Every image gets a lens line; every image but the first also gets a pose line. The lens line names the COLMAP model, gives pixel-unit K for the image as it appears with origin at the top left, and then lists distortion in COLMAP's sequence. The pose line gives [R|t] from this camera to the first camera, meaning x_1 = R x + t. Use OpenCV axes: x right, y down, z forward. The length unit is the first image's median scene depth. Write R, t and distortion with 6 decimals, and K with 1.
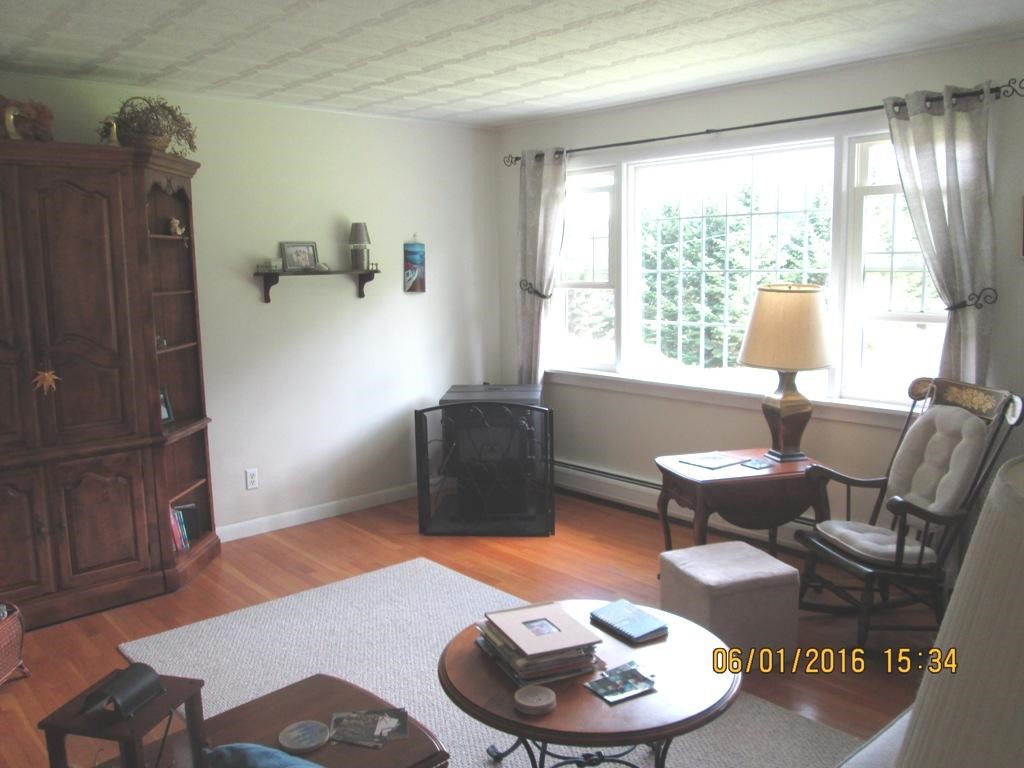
lens RADIAL K [[877.5, 0, 512.0], [0, 877.5, 384.0], [0, 0, 1]] dist [-0.004860, 0.001142]
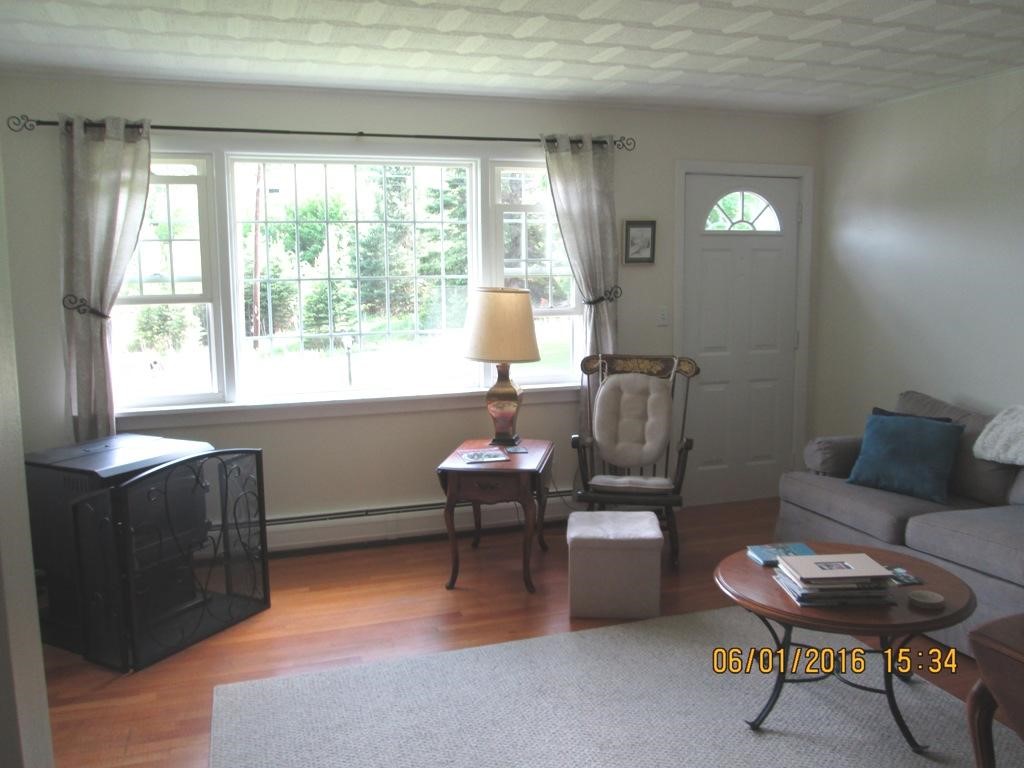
lens RADIAL K [[877.5, 0, 512.0], [0, 877.5, 384.0], [0, 0, 1]] dist [-0.004860, 0.001142]
pose [[0.384903, -0.108768, 0.916526, -0.698728], [0.137894, 0.988663, 0.059419, -0.054691], [-0.912598, 0.103513, 0.395537, 0.547301]]
